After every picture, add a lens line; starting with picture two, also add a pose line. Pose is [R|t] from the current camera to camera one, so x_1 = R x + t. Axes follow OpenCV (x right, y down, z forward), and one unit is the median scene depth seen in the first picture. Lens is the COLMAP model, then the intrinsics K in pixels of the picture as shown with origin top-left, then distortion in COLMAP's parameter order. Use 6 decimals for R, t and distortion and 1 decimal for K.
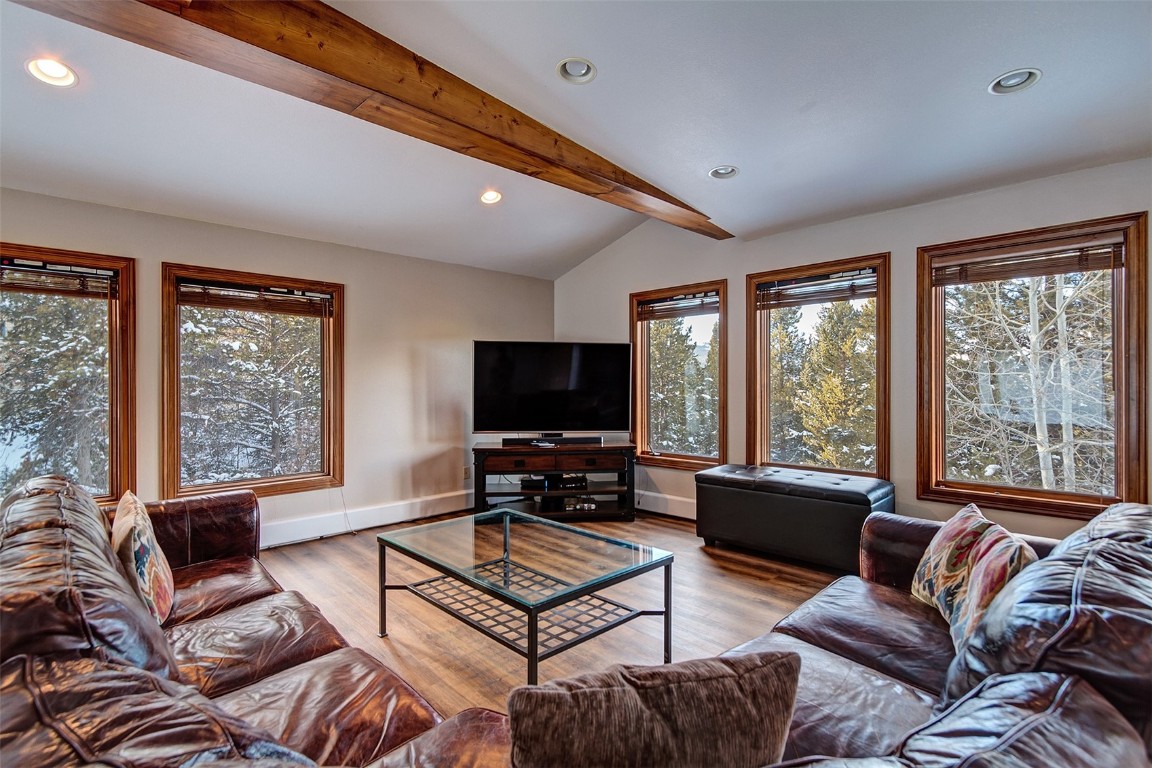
lens RADIAL K [[536.7, 0, 576.3], [0, 536.7, 382.0], [0, 0, 1]] dist [0.003831, -0.000732]
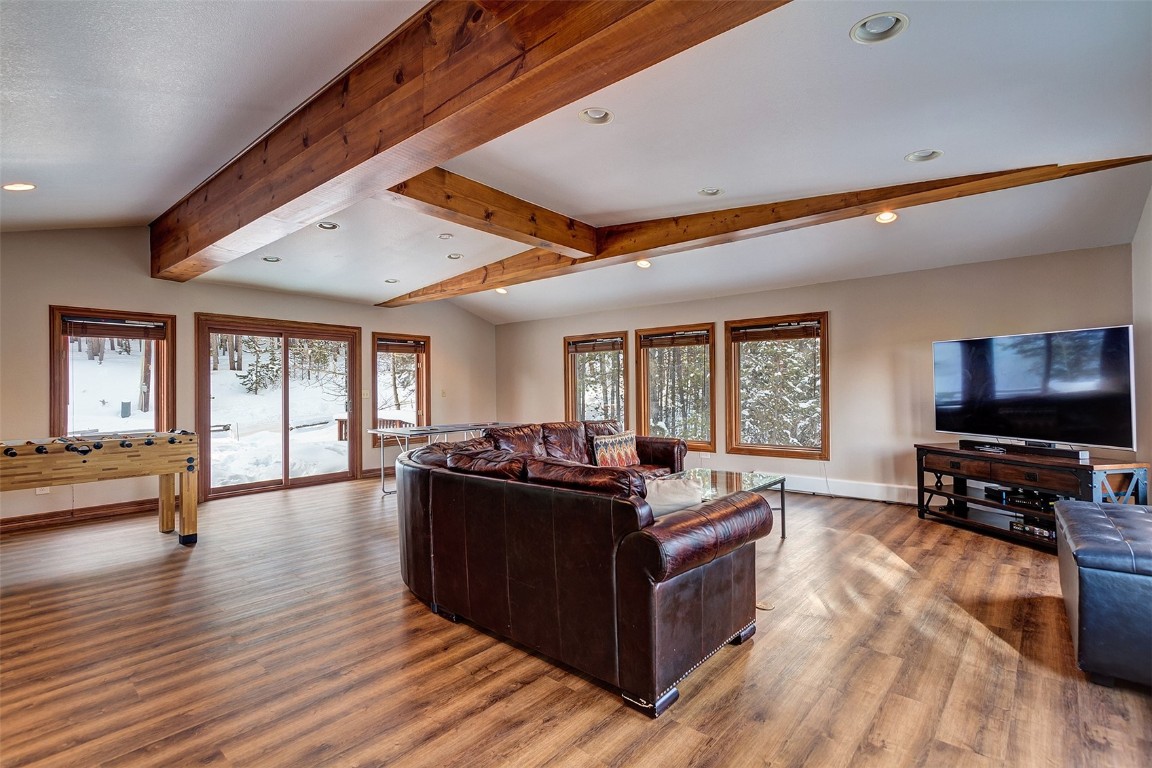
lens RADIAL K [[536.7, 0, 570.8], [0, 536.7, 387.9], [0, 0, 1]] dist [0.003831, -0.000732]
pose [[0.085544, -0.002570, -0.996331, 0.810050], [0.006297, 0.999978, -0.002039, 0.009228], [0.996315, -0.006099, 0.085558, 0.224931]]
